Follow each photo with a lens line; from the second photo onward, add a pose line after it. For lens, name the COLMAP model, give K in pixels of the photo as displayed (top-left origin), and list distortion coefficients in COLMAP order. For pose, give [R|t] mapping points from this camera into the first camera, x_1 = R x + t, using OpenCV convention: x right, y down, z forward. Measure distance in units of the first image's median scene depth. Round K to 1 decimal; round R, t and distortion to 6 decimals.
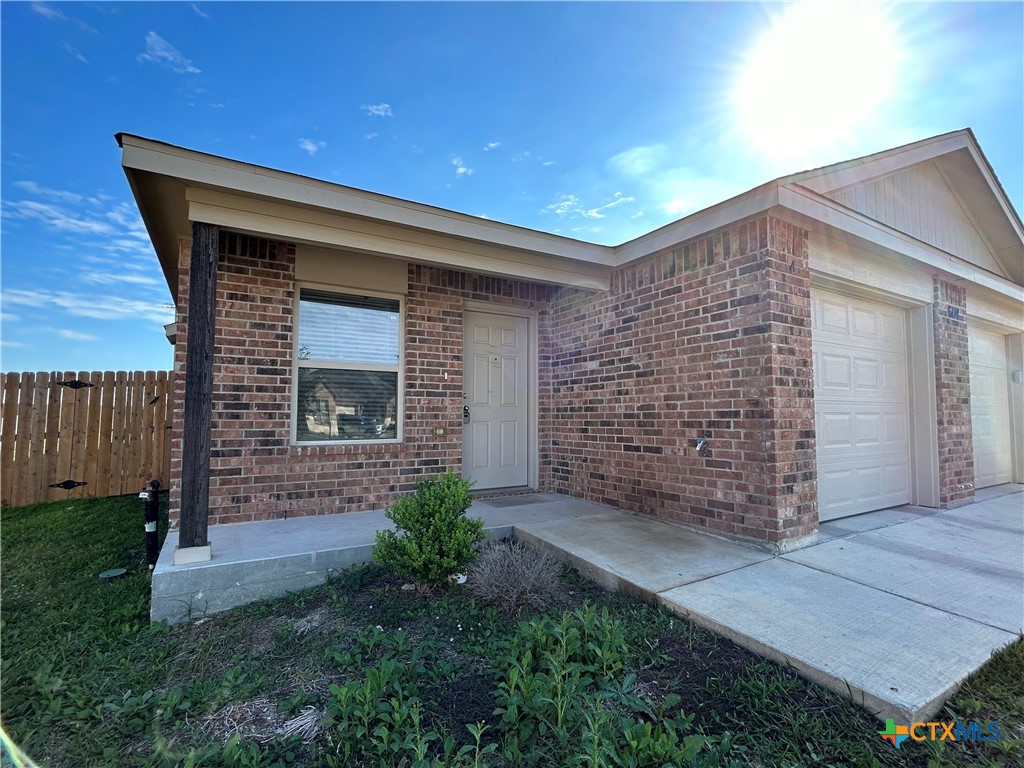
lens RADIAL K [[489.4, 0, 508.8], [0, 489.4, 384.7], [0, 0, 1]] dist [0.004068, 0.000391]
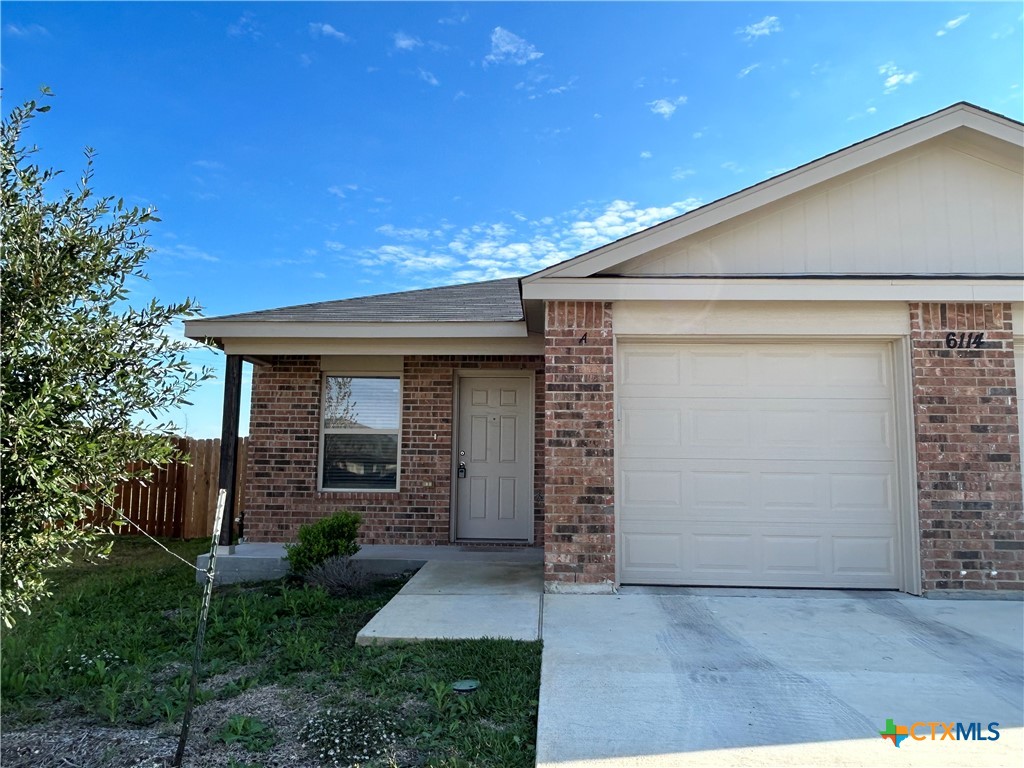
lens RADIAL K [[703.1, 0, 515.4], [0, 703.1, 385.8], [0, 0, 1]] dist [0.008364, 0.000639]
pose [[0.829904, -0.056939, -0.554993, 1.144440], [0.024225, 0.997518, -0.066115, -0.027378], [0.557380, 0.041424, 0.829224, -0.350181]]
